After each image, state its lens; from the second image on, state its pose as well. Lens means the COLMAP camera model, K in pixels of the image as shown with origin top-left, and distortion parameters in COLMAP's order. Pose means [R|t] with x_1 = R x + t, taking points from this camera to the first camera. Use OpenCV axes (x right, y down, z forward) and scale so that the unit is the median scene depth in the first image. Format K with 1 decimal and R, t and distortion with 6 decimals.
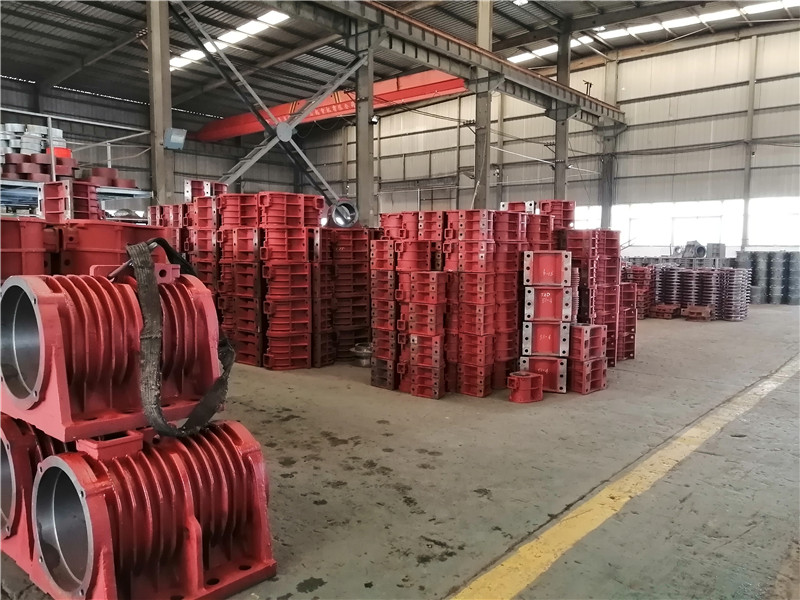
lens RADIAL K [[629.2, 0, 394.6], [0, 629.2, 301.0], [0, 0, 1]] dist [-0.010010, 0.031506]
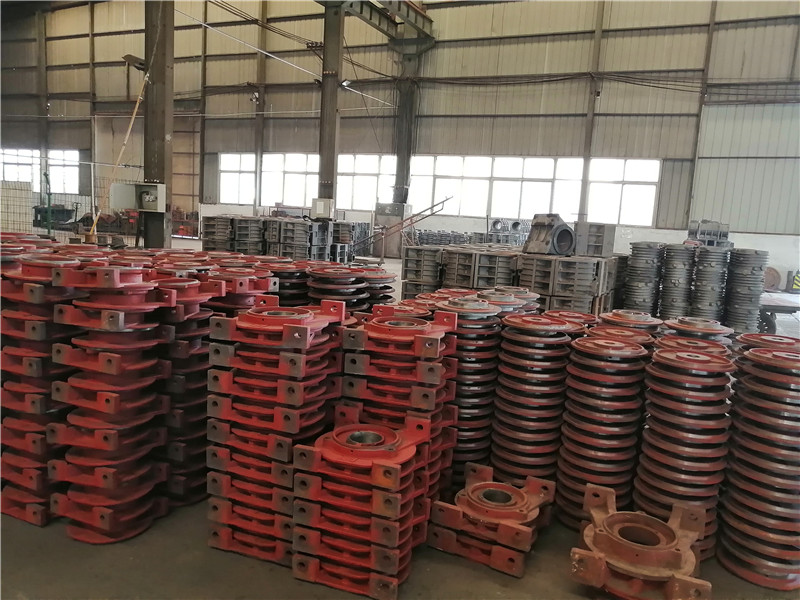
lens RADIAL K [[629.2, 0, 401.5], [0, 629.2, 301.0], [0, 0, 1]] dist [-0.010010, 0.031506]
pose [[0.957236, 0.011826, 0.289065, 0.138296], [-0.029709, 0.997900, 0.057555, -0.031497], [-0.287778, -0.063682, 0.955578, 0.332294]]
